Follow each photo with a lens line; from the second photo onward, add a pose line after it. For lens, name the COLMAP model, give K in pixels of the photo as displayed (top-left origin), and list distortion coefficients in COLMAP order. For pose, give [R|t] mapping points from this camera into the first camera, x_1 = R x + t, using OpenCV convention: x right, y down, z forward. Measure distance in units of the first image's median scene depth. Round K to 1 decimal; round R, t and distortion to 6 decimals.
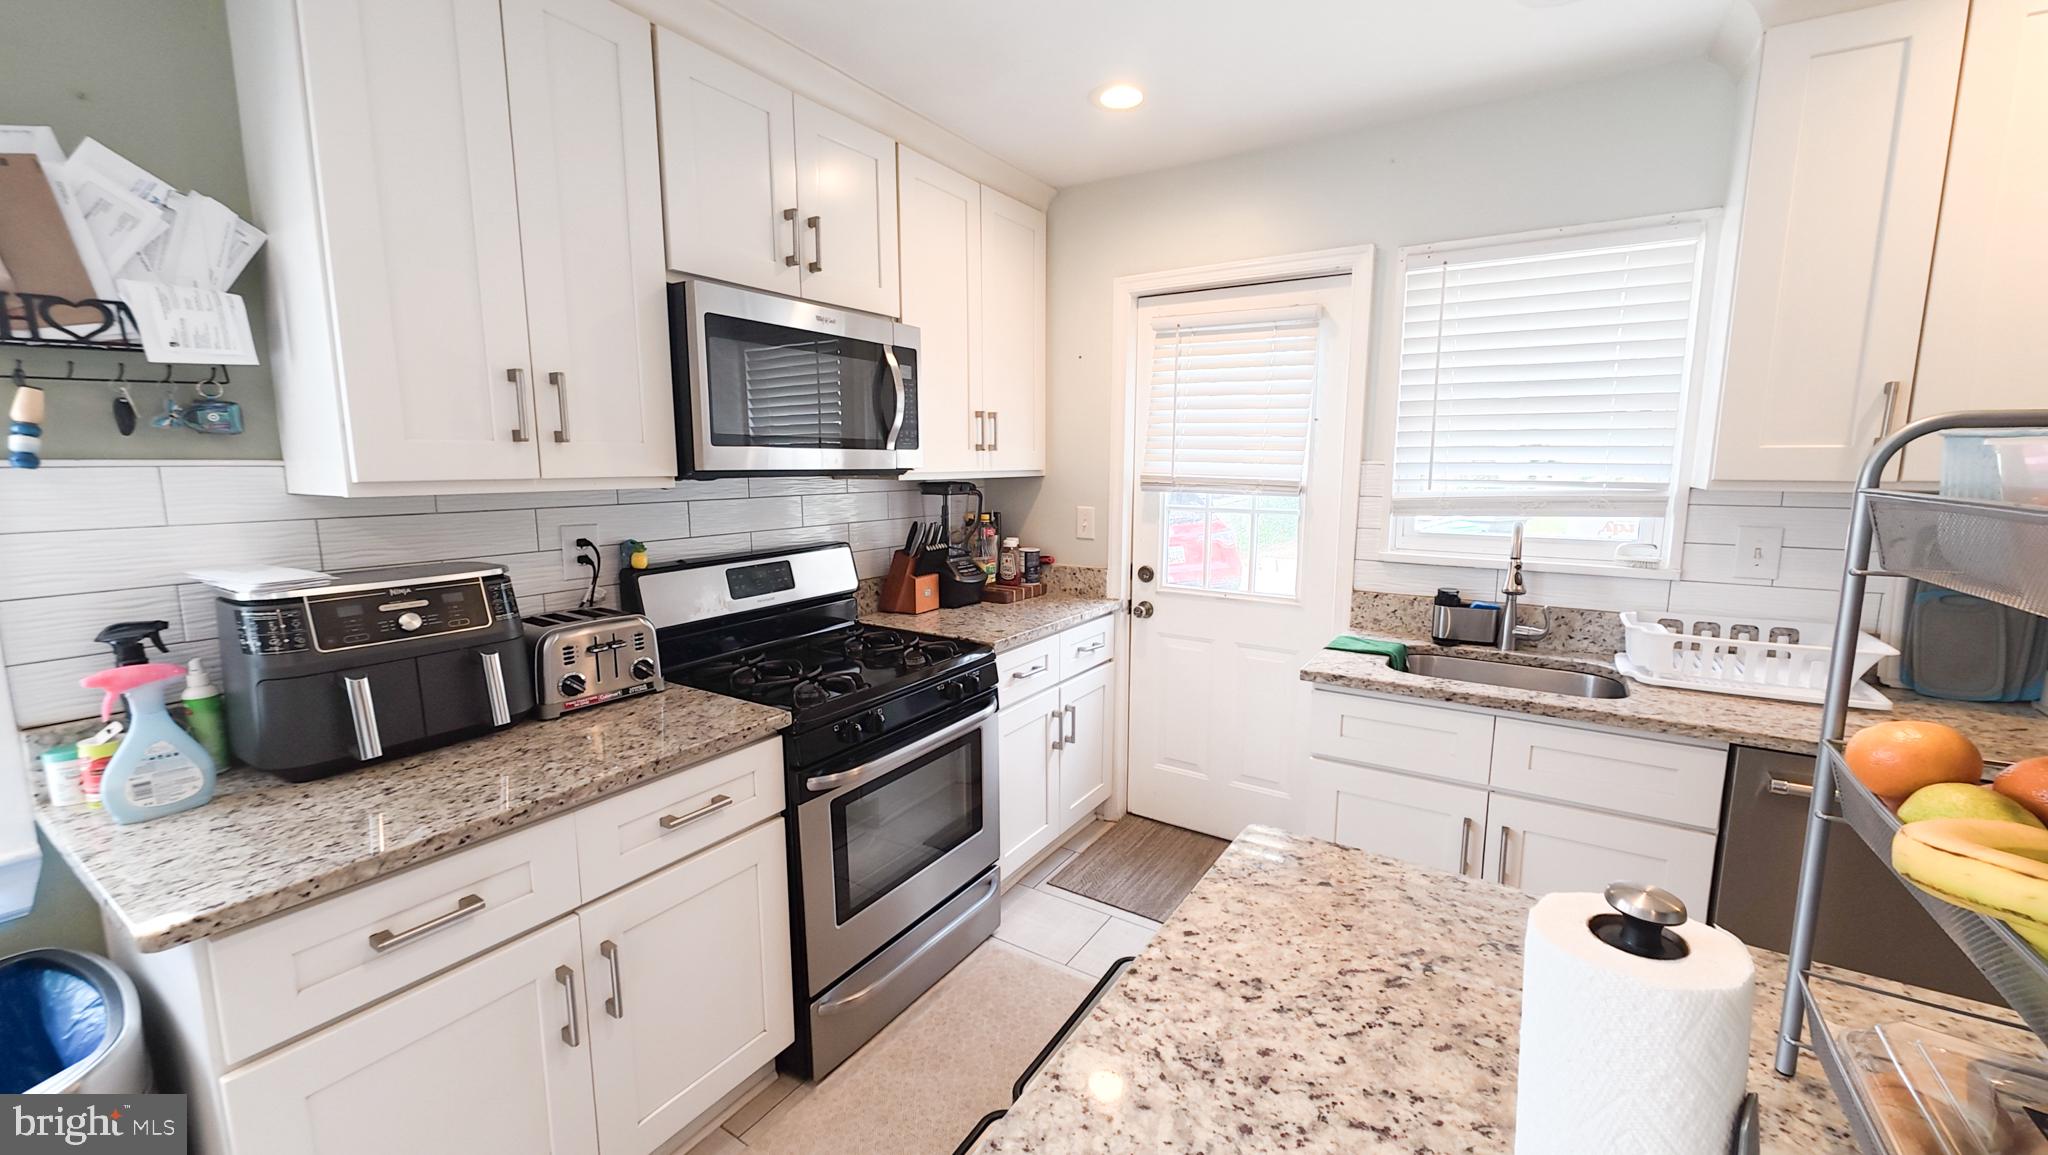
lens RADIAL K [[790.6, 0, 1020.4], [0, 790.6, 574.9], [0, 0, 1]] dist [0.000289, -0.002805]
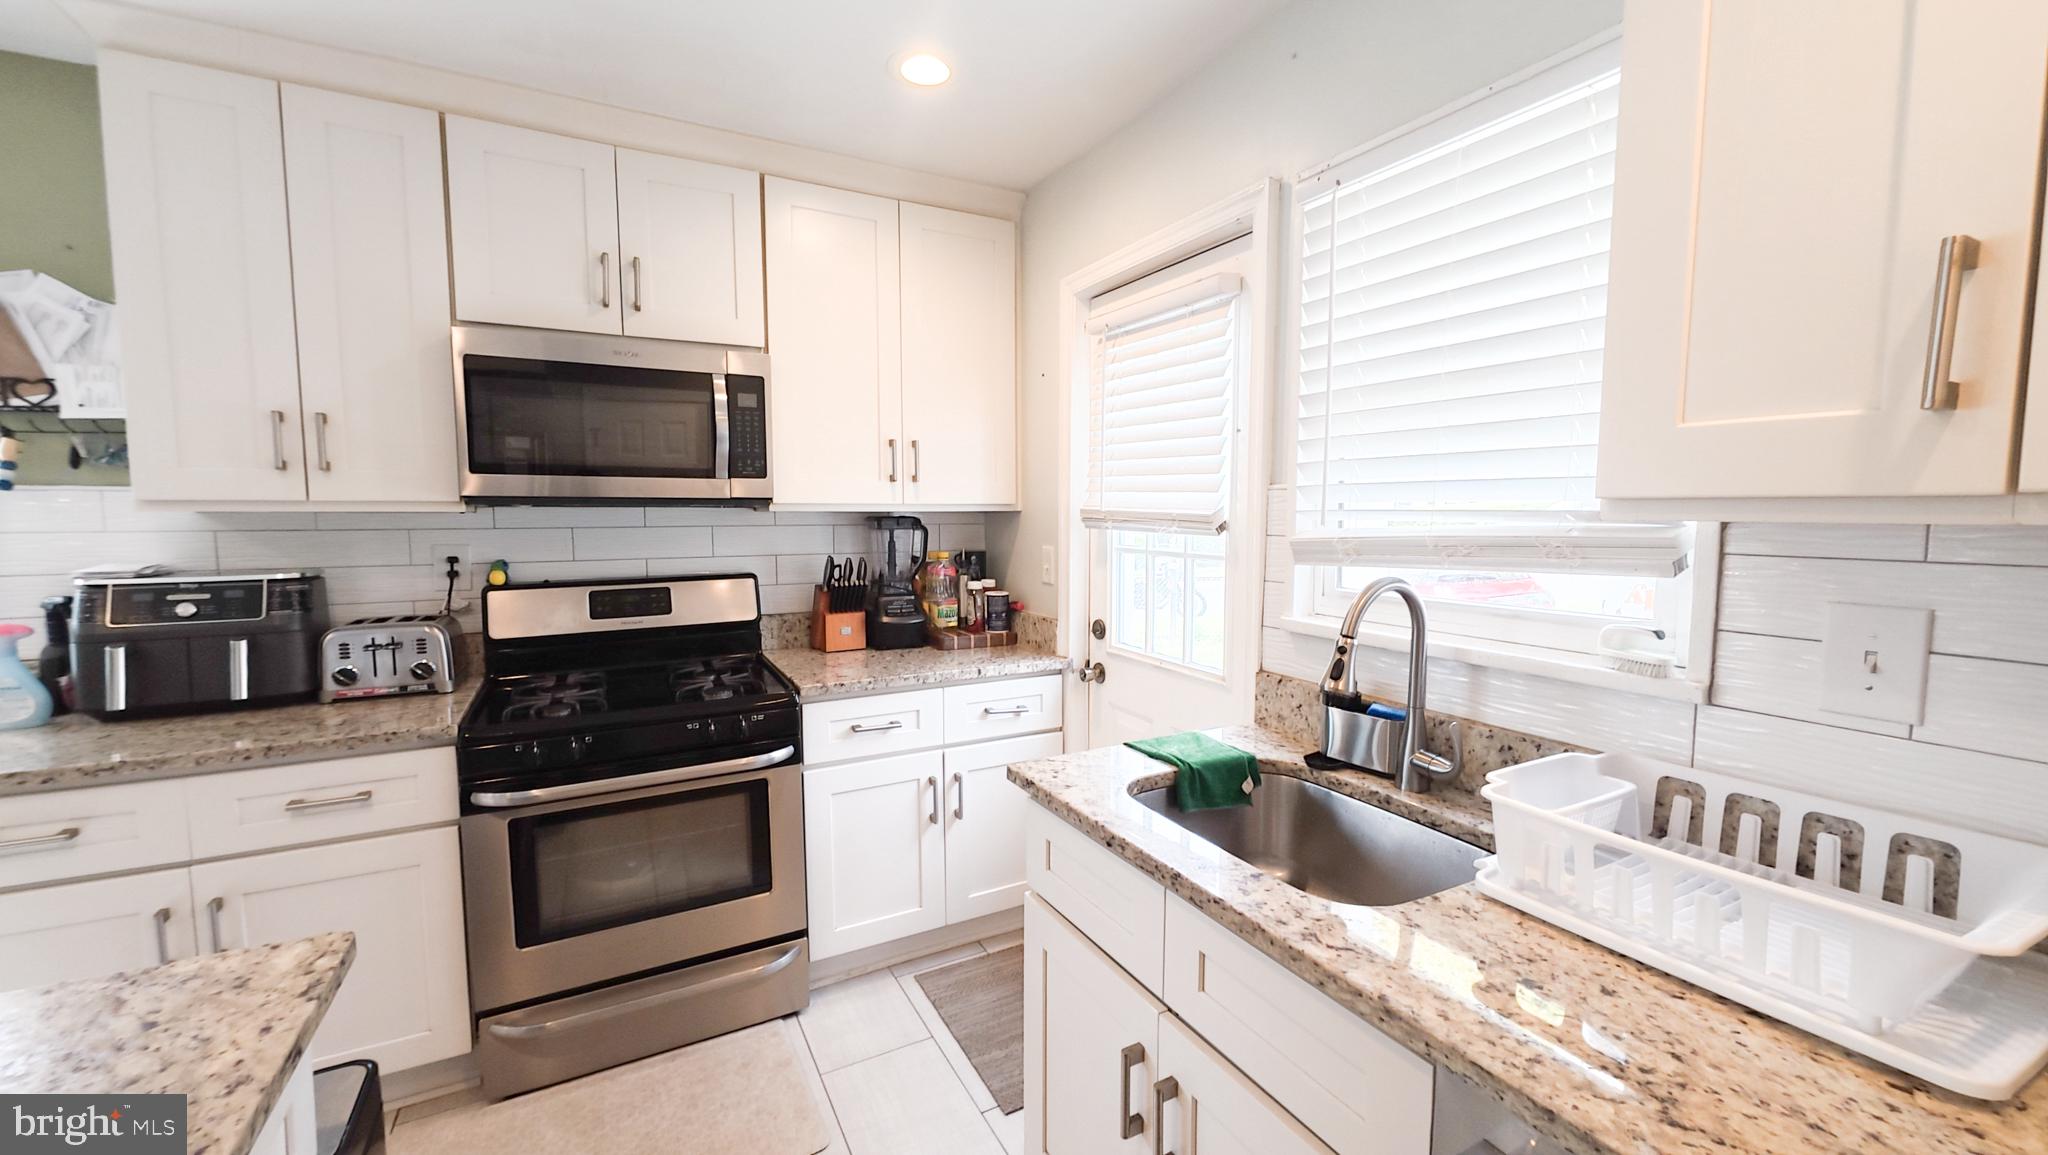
lens RADIAL K [[790.6, 0, 1020.4], [0, 790.6, 574.9], [0, 0, 1]] dist [0.000289, -0.002805]
pose [[0.876927, 0.039579, -0.478992, 0.732650], [-0.068896, 0.996663, -0.043779, -0.024534], [0.475660, 0.071391, 0.876727, 0.369204]]
